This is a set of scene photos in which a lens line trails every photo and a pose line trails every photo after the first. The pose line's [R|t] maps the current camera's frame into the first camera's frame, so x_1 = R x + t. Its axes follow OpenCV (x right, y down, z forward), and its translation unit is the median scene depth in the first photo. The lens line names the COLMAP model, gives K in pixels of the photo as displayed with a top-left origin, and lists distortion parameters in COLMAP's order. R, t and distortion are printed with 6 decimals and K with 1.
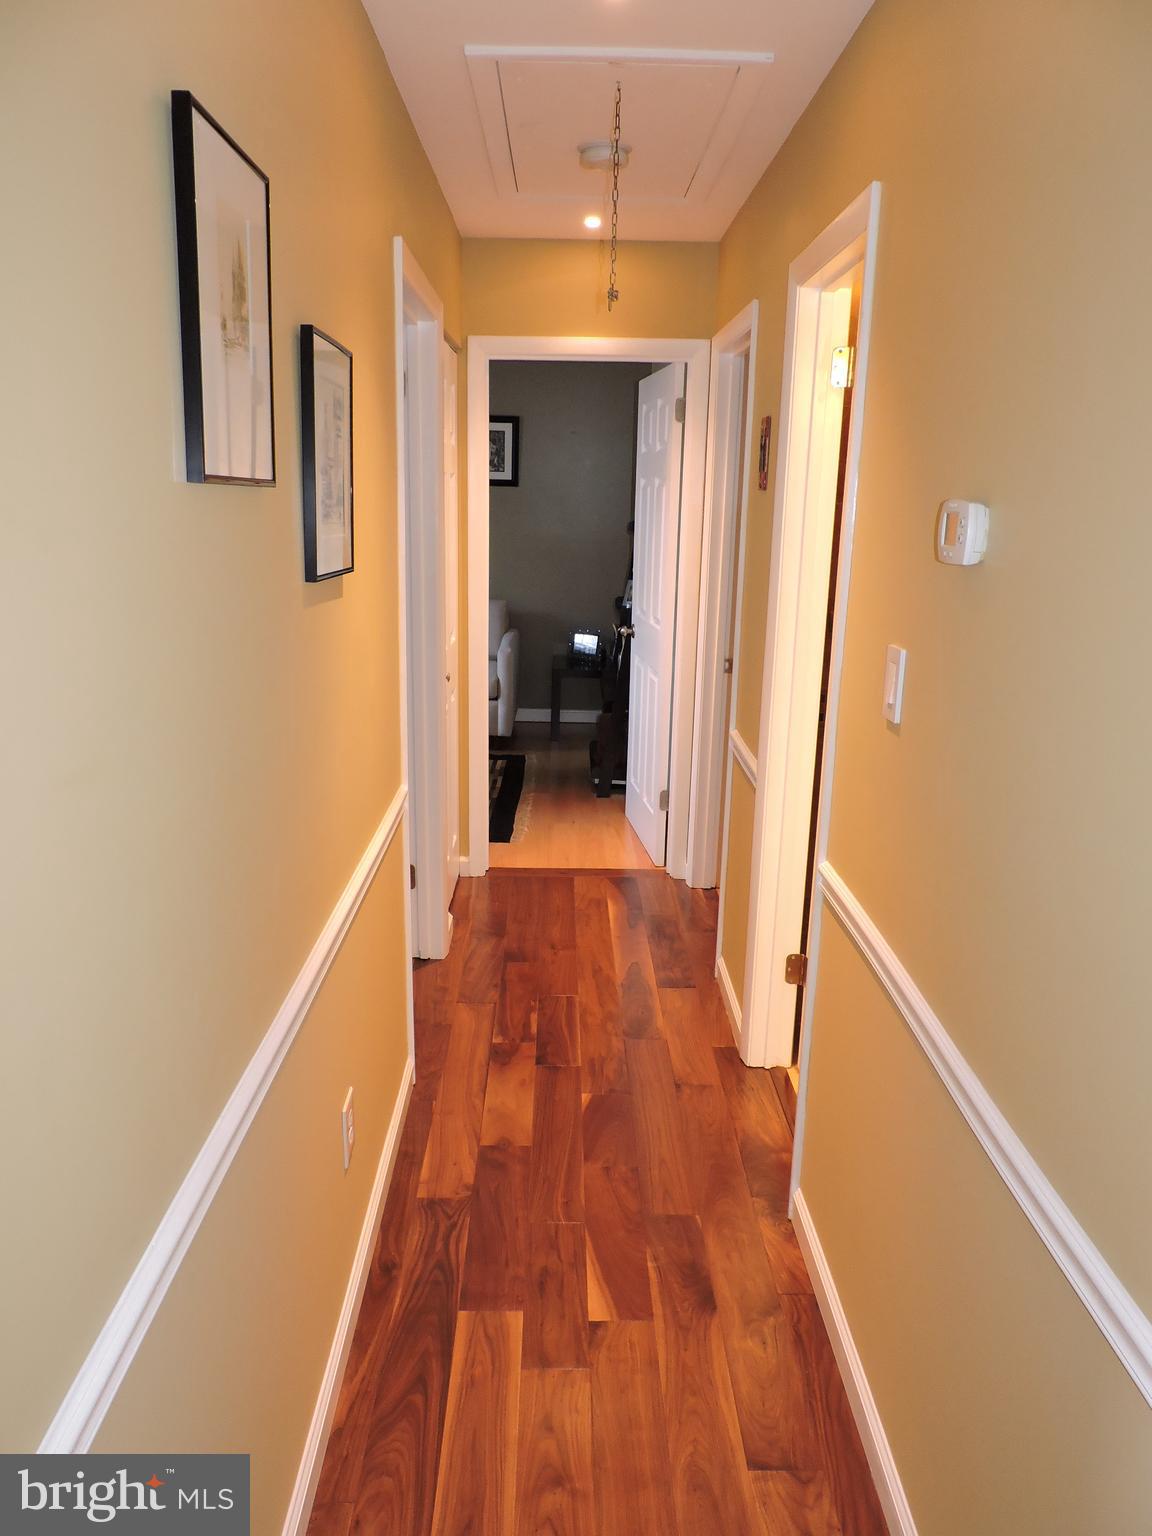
lens RADIAL K [[1108.8, 0, 576.7], [0, 1108.8, 765.1], [0, 0, 1]] dist [-0.009175, 0.001852]
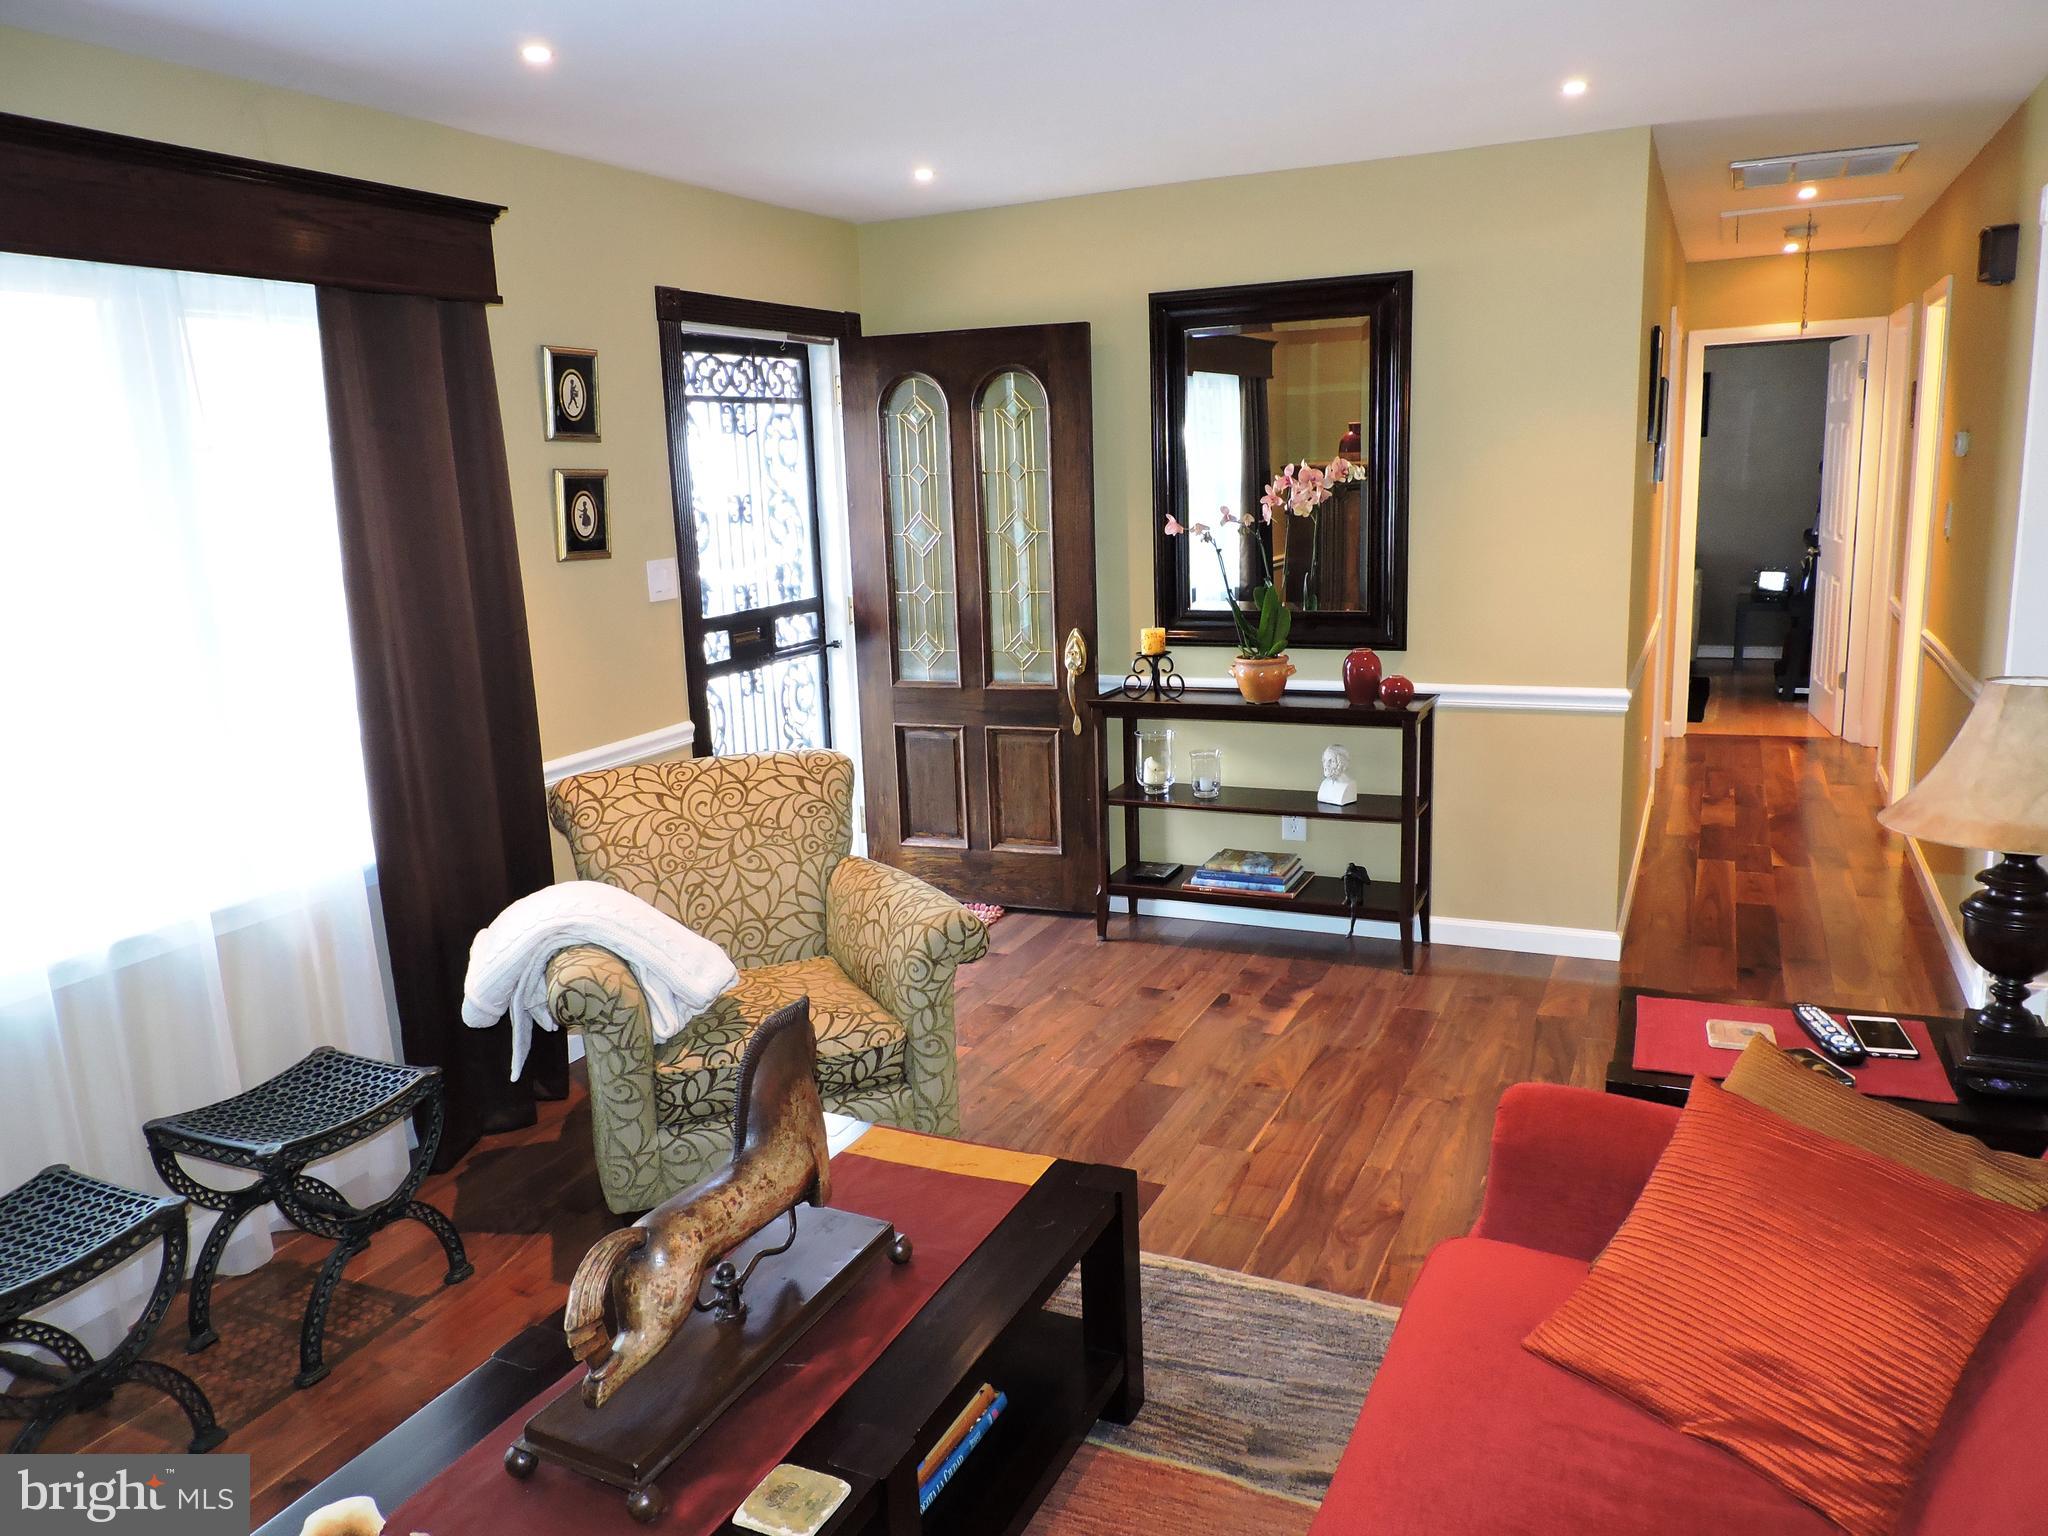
lens RADIAL K [[1478.4, 0, 1023.6], [0, 1478.4, 770.5], [0, 0, 1]] dist [-0.009175, 0.001852]
pose [[0.898663, 0.027012, -0.437806, -0.019301], [-0.044689, 0.998547, -0.030123, 0.219977], [0.436356, 0.046635, 0.898565, -0.862438]]
